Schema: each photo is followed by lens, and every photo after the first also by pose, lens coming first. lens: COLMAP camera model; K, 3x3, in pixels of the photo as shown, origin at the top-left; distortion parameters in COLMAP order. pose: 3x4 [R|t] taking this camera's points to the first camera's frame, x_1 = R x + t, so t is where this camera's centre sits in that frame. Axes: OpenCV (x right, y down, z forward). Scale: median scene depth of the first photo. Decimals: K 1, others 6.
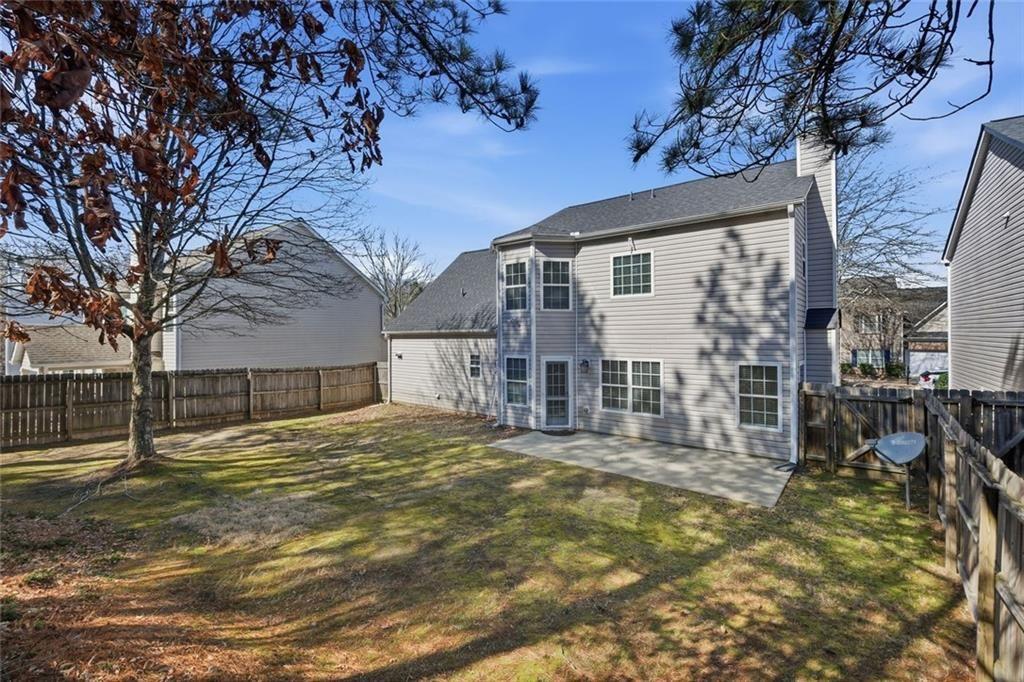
lens RADIAL K [[443.0, 0, 510.2], [0, 443.0, 337.0], [0, 0, 1]] dist [-0.001756, -0.000024]
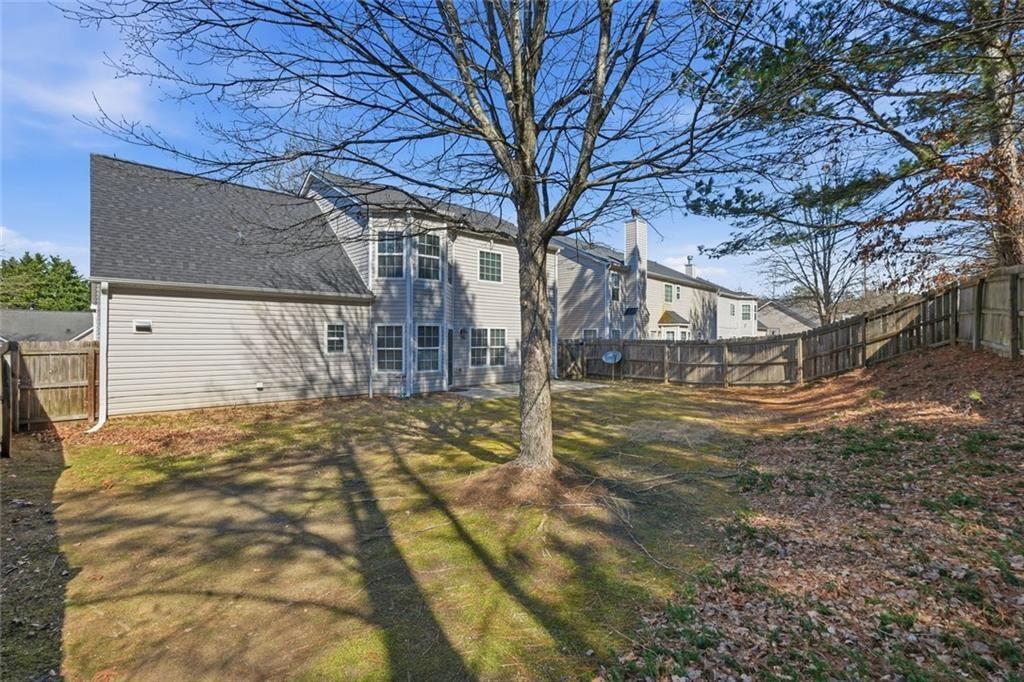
lens RADIAL K [[443.0, 0, 510.2], [0, 443.0, 337.0], [0, 0, 1]] dist [-0.001756, -0.000024]
pose [[0.147406, 0.009044, 0.989035, -0.990634], [0.004116, 0.999944, -0.009758, 0.084828], [-0.989068, 0.005509, 0.147360, 0.669645]]
